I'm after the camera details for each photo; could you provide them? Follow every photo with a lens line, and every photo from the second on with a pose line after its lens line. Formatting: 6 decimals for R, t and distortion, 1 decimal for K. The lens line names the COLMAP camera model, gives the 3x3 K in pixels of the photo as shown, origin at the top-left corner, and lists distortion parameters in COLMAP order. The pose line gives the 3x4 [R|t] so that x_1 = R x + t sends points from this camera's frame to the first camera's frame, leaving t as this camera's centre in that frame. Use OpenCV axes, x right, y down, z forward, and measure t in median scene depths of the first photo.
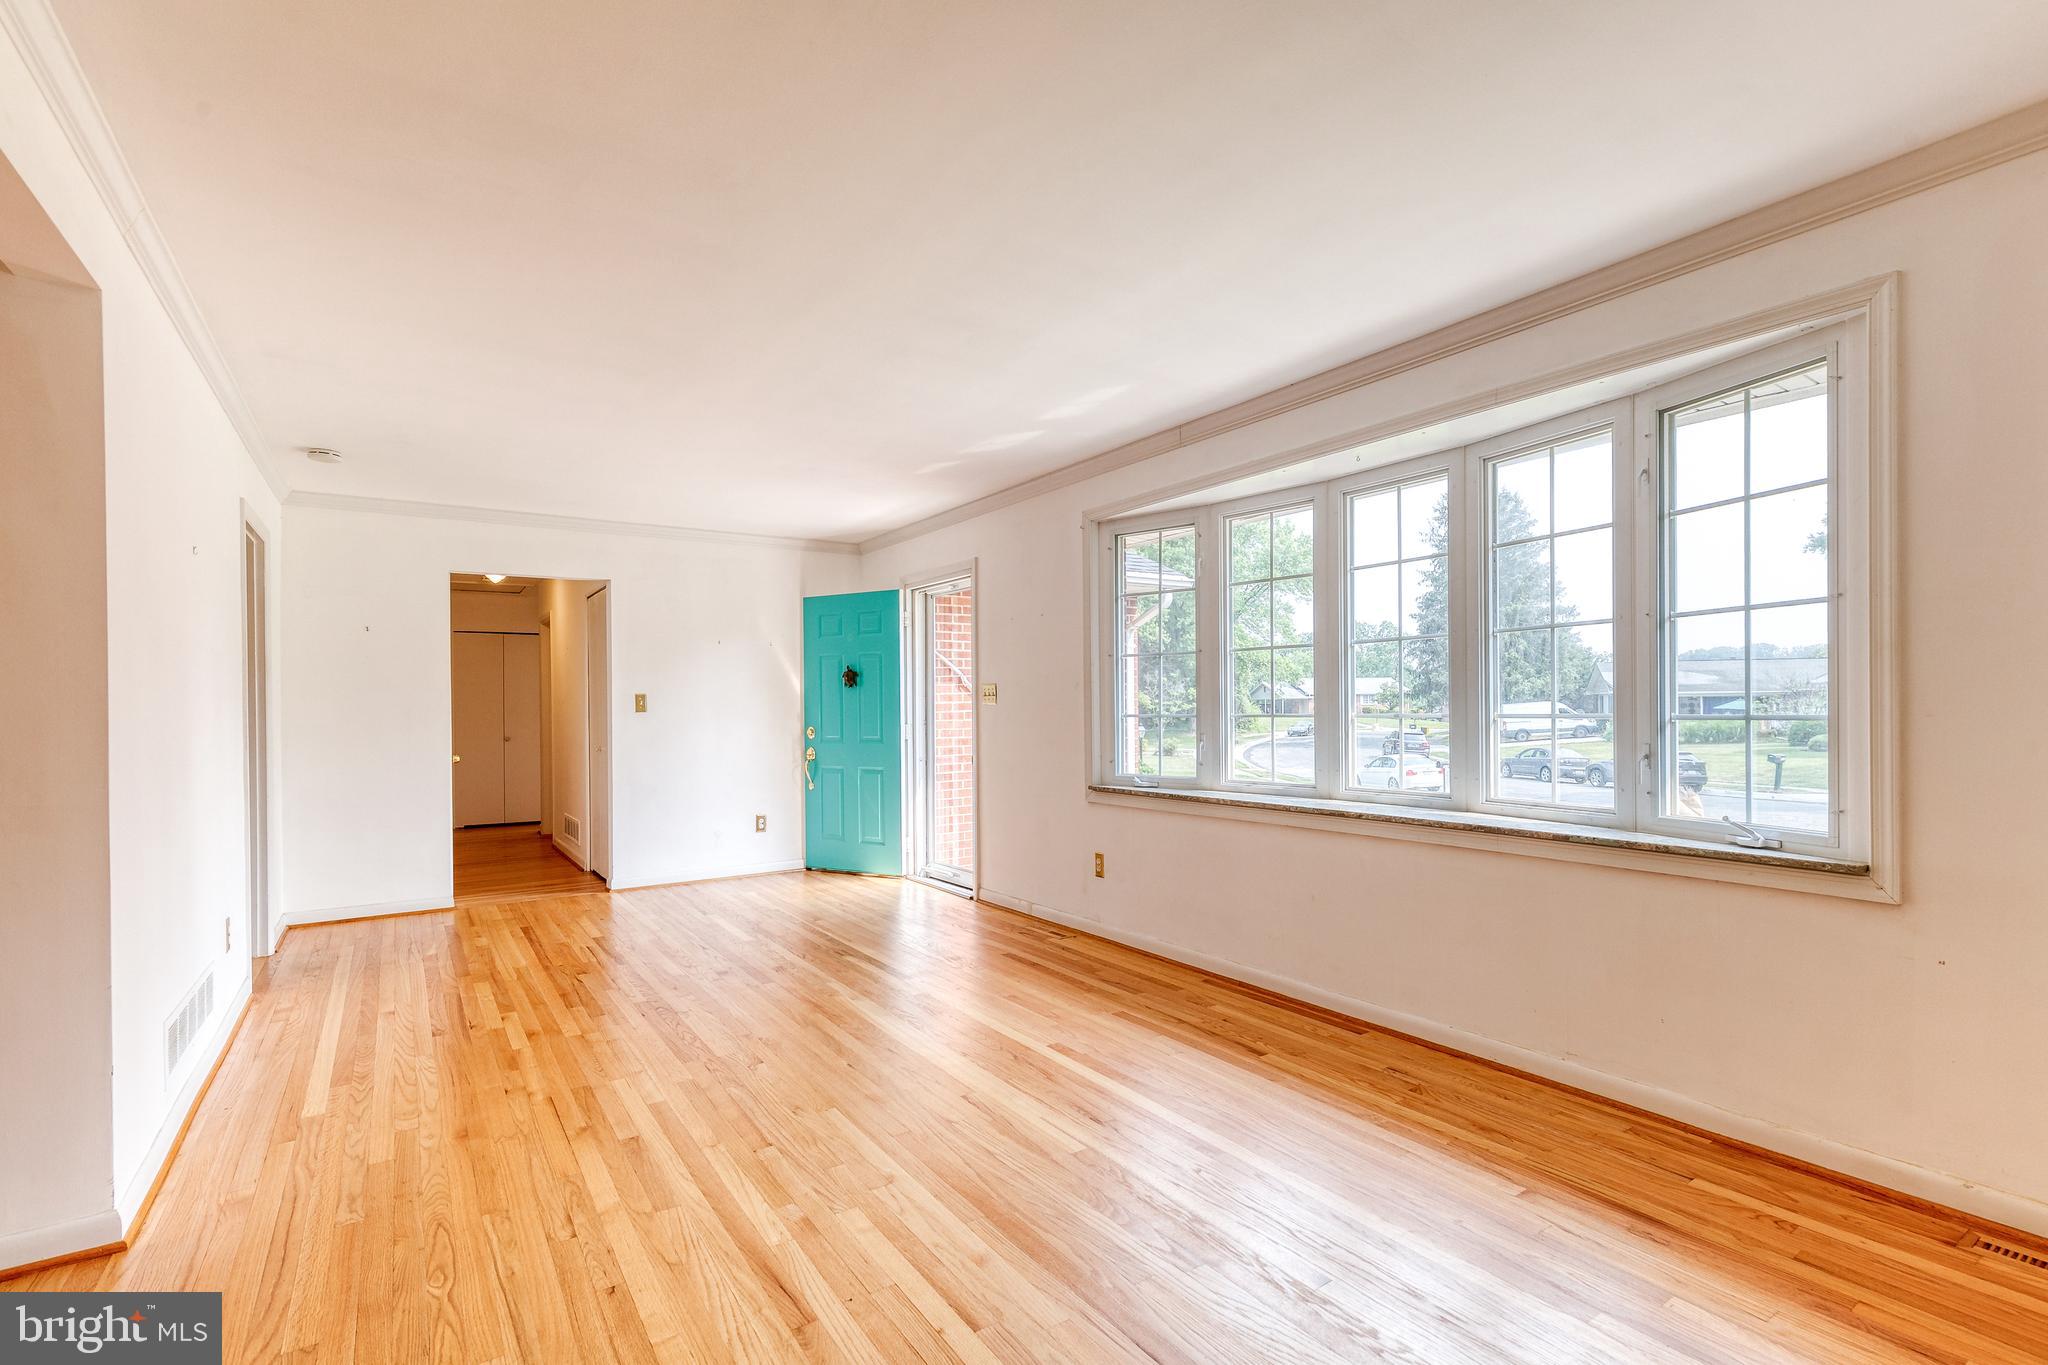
lens RADIAL K [[941.2, 0, 1050.2], [0, 941.2, 709.4], [0, 0, 1]] dist [0.004132, 0.000143]
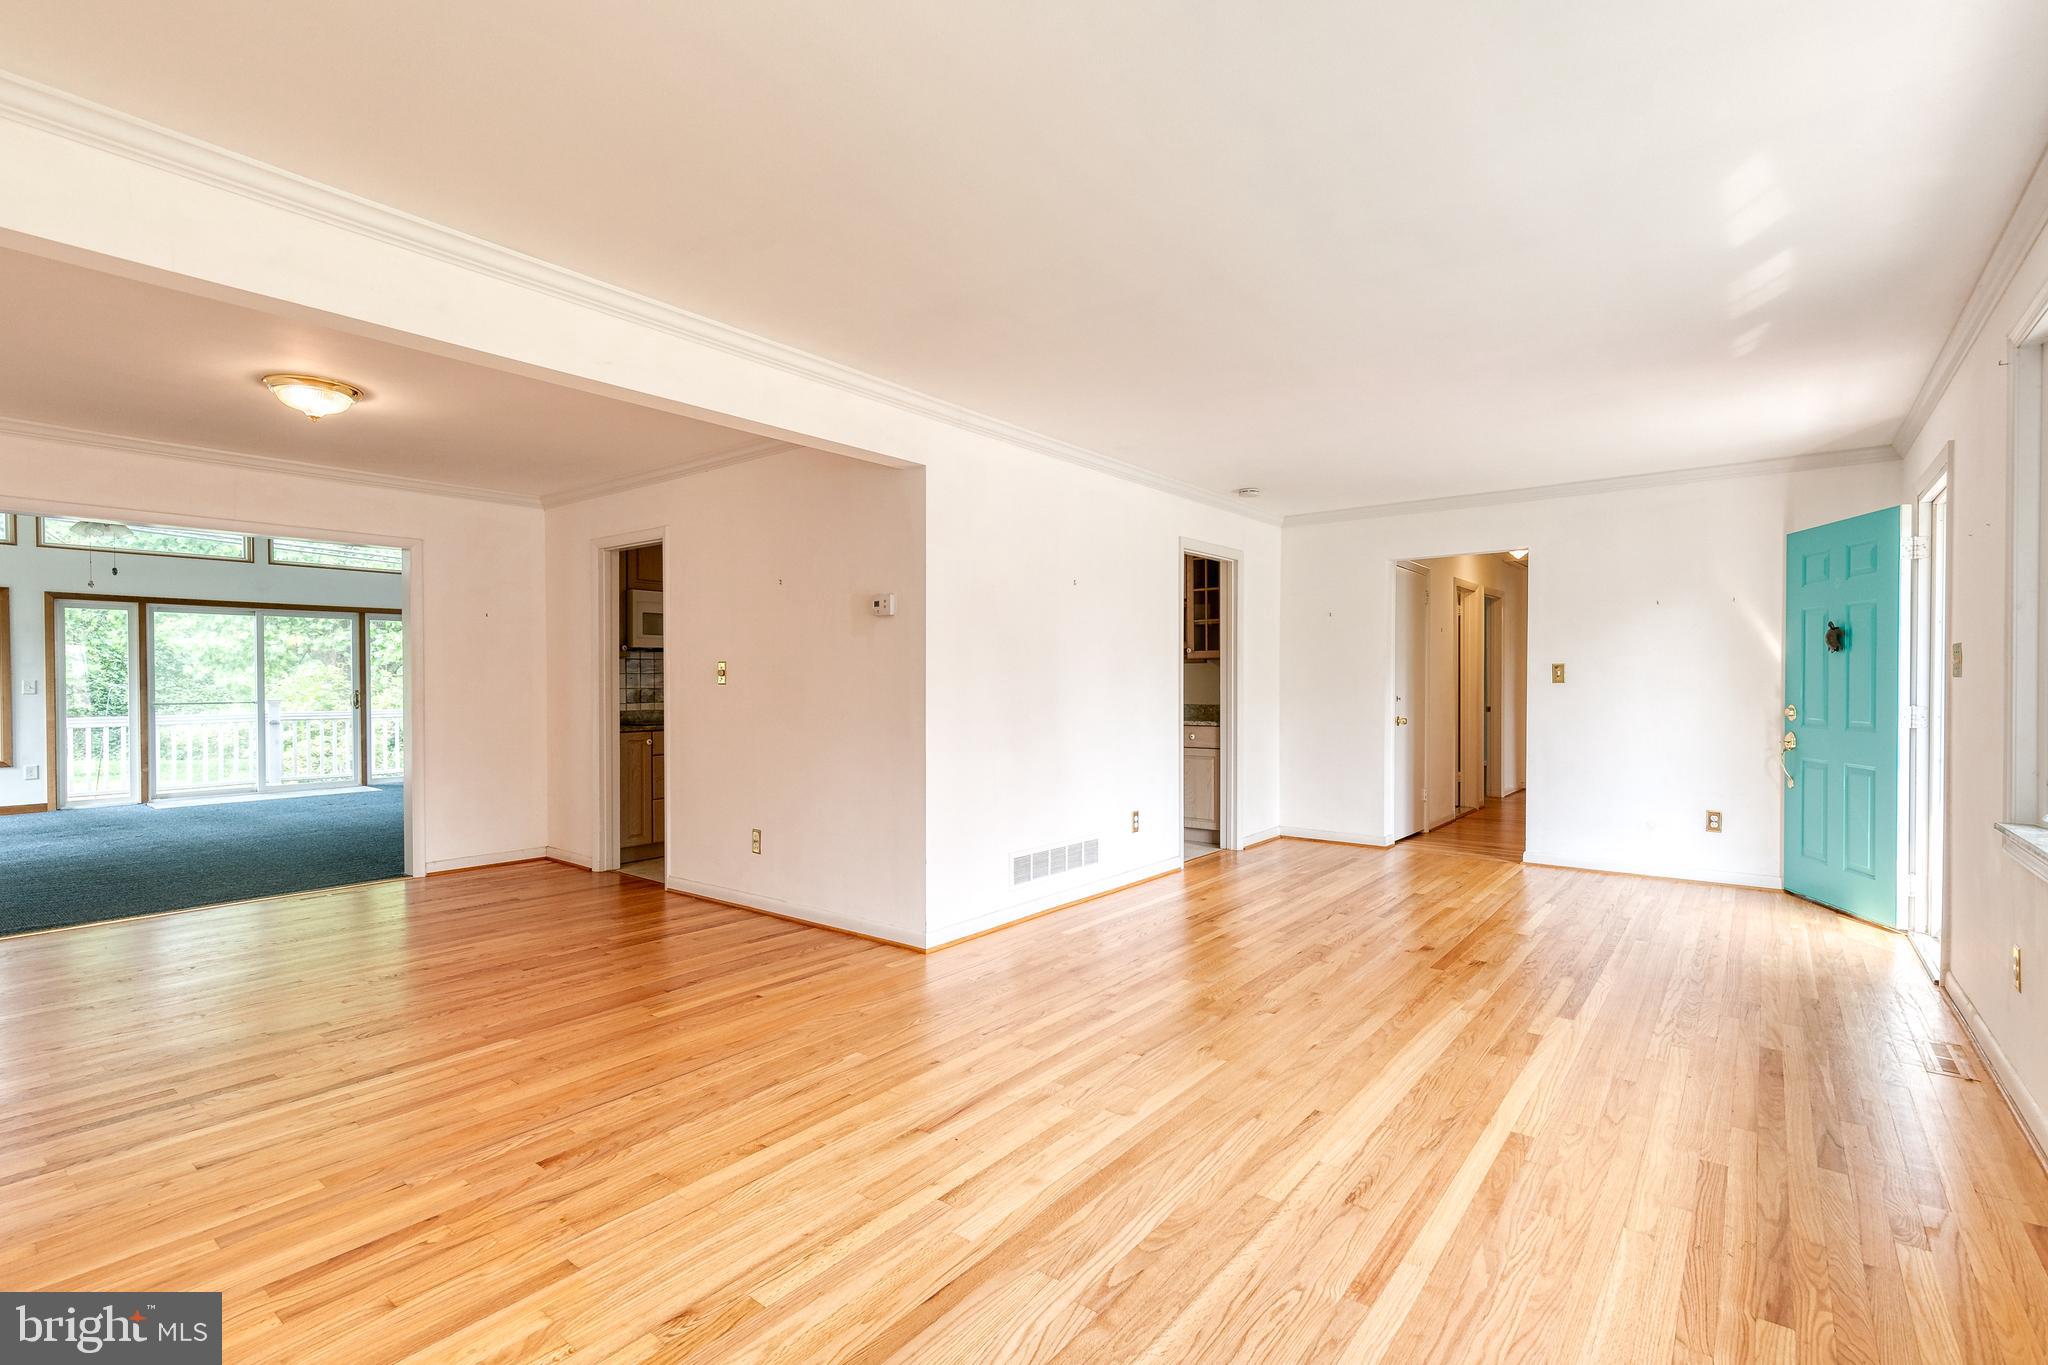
lens RADIAL K [[929.0, 0, 1031.6], [0, 929.0, 690.0], [0, 0, 1]] dist [0.003103, -0.000228]
pose [[0.294992, 0.018418, -0.955322, 0.455679], [-0.005581, 0.999830, 0.017553, -0.004782], [0.955484, 0.000154, 0.295044, 0.322467]]
